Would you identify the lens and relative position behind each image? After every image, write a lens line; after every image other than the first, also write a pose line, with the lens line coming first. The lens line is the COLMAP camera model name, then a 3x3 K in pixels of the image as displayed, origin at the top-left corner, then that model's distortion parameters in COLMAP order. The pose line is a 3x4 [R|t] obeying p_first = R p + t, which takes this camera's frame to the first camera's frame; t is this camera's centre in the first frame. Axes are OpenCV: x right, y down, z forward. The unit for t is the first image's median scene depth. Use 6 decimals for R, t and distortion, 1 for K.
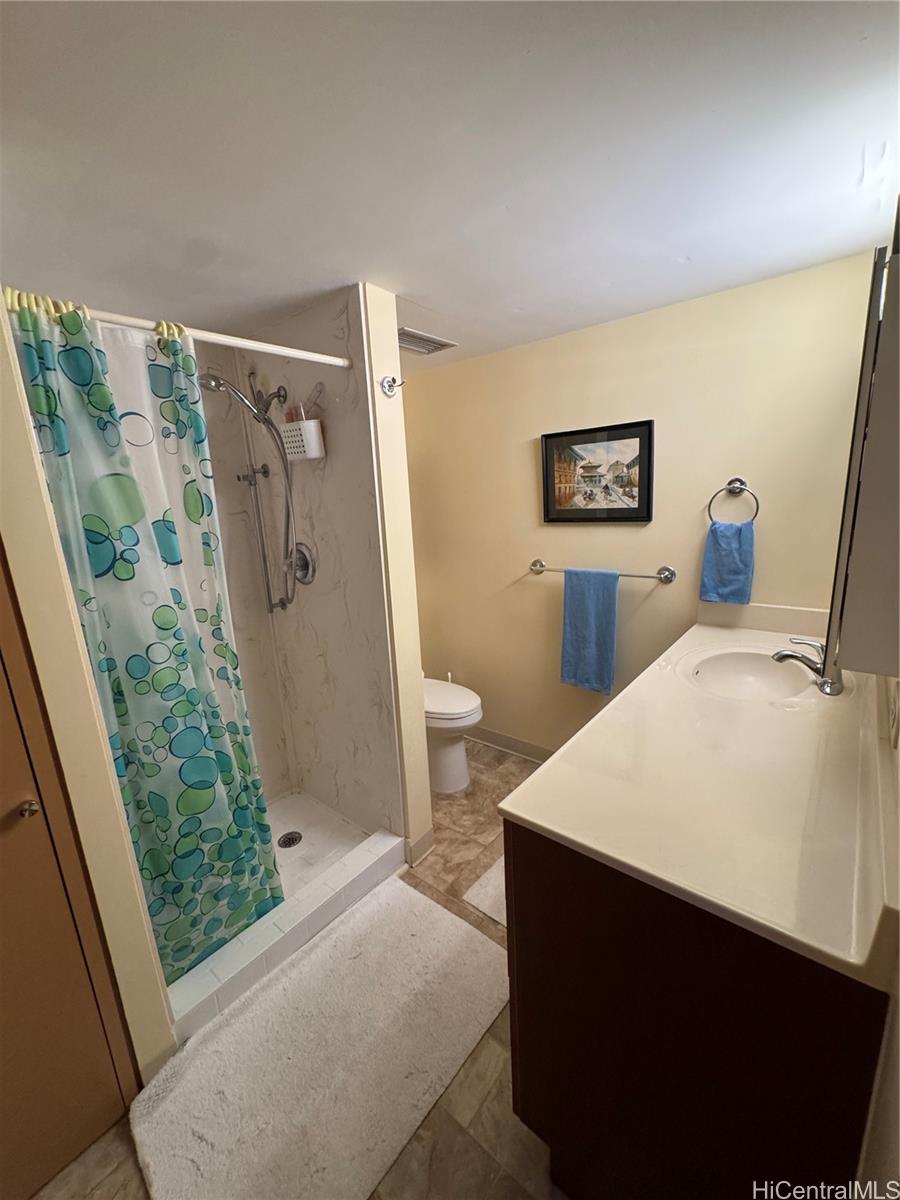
lens RADIAL K [[480.9, 0, 452.8], [0, 480.9, 598.7], [0, 0, 1]] dist [-0.005122, 0.000931]
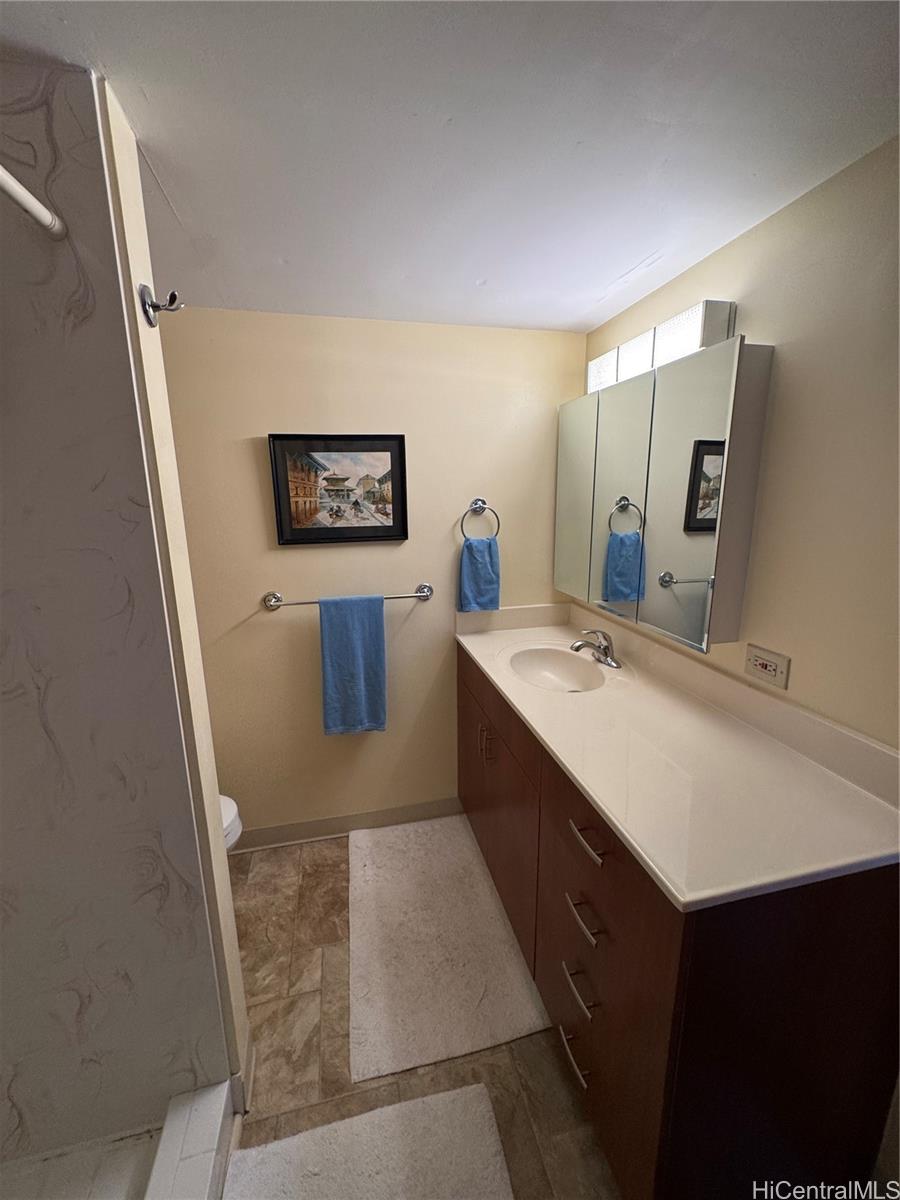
lens RADIAL K [[480.9, 0, 449.1], [0, 480.9, 599.0], [0, 0, 1]] dist [-0.005122, 0.000931]
pose [[0.606081, -0.125627, 0.785419, -0.303436], [0.155910, 0.987057, 0.037568, -0.063431], [-0.779973, 0.099686, 0.617823, 0.335284]]
